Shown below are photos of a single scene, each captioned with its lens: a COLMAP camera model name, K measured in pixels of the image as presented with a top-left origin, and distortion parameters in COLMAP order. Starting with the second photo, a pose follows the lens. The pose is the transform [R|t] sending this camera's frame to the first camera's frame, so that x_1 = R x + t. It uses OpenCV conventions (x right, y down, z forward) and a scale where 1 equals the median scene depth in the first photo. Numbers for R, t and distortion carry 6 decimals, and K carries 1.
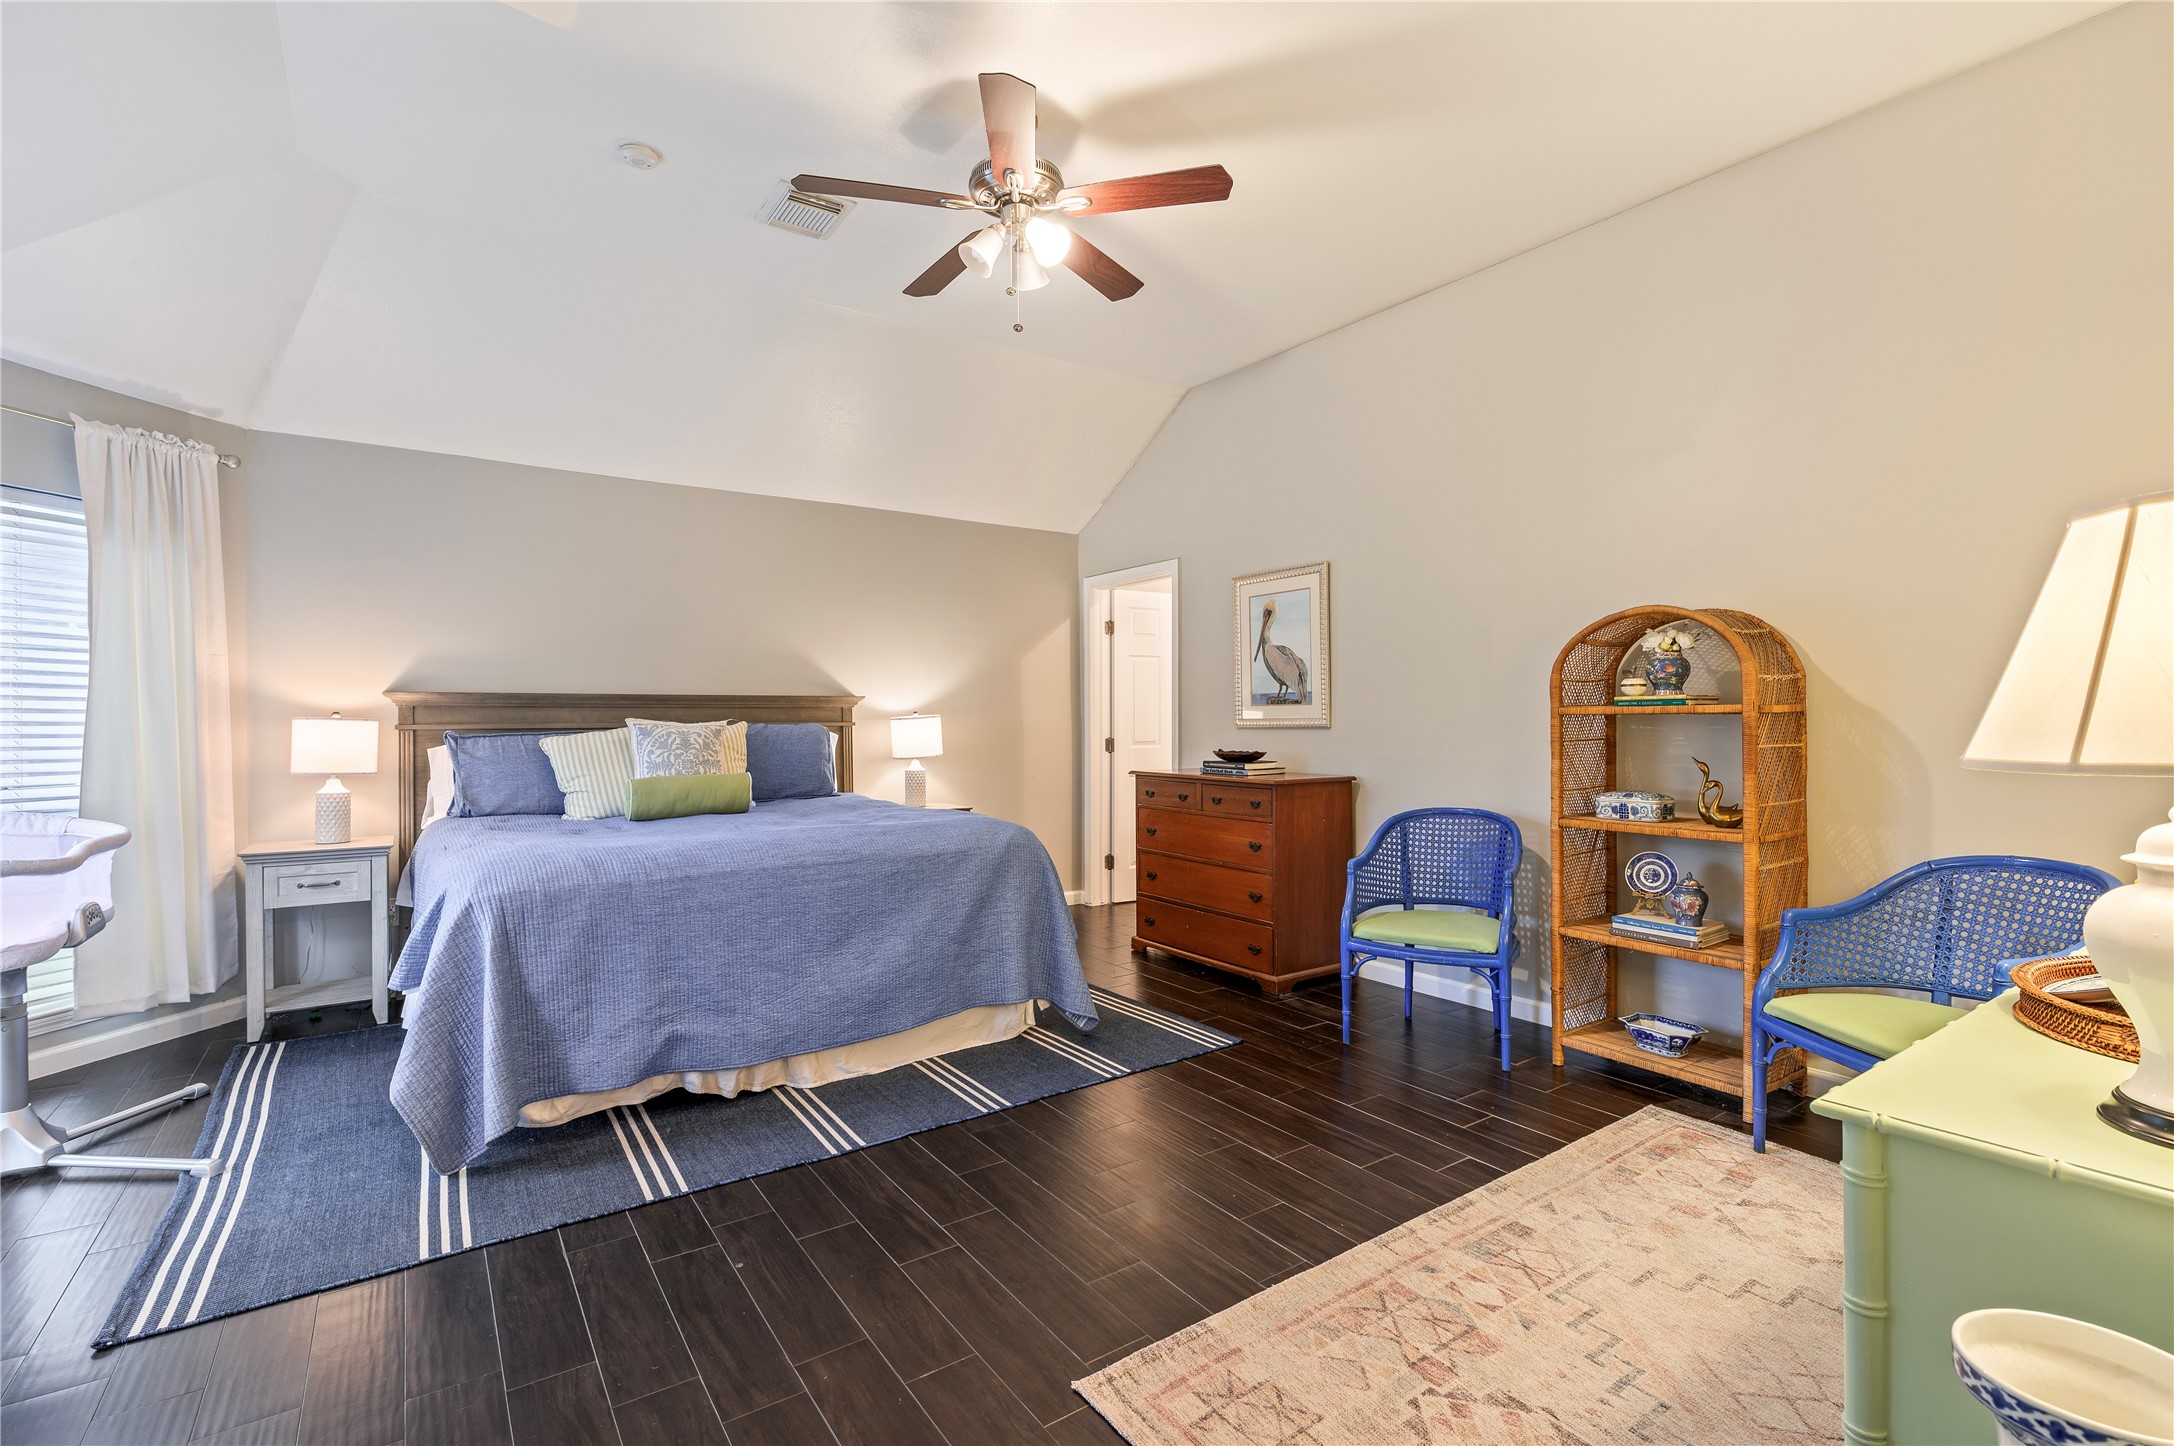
lens RADIAL K [[989.6, 0, 1094.5], [0, 989.6, 724.7], [0, 0, 1]] dist [-0.010262, 0.000606]
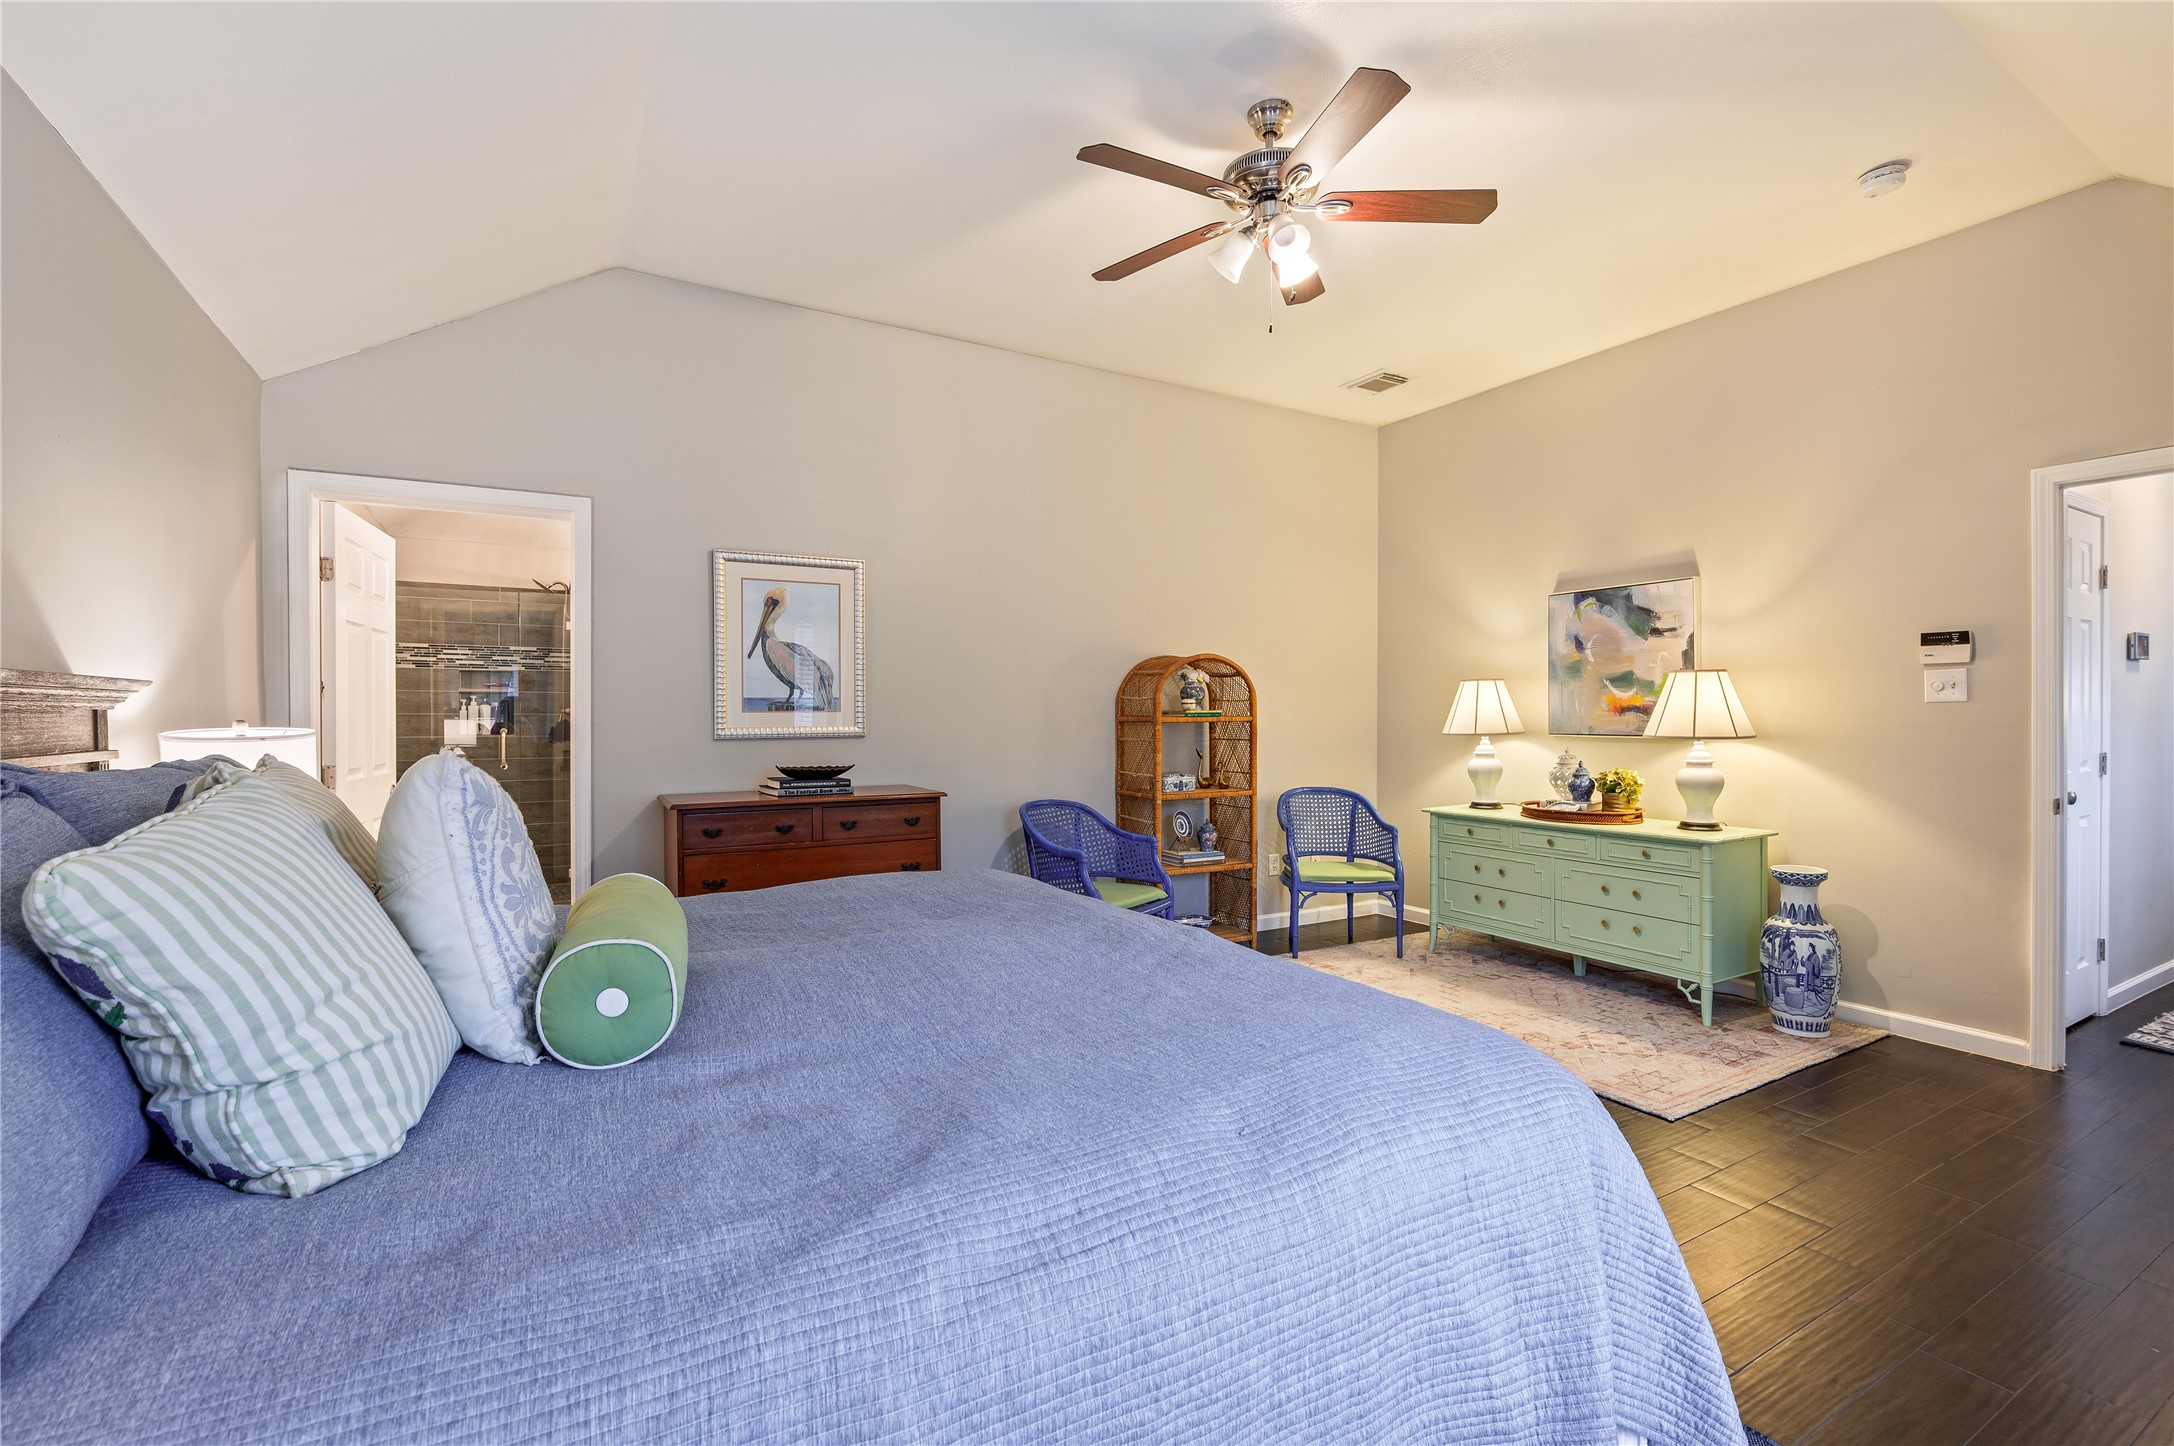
lens RADIAL K [[989.6, 0, 1080.4], [0, 989.6, 720.5], [0, 0, 1]] dist [-0.010262, 0.000606]
pose [[0.080112, -0.006314, 0.996766, -0.681541], [0.007762, 0.999954, 0.005711, -0.015626], [-0.996756, 0.007280, 0.080157, 0.707563]]
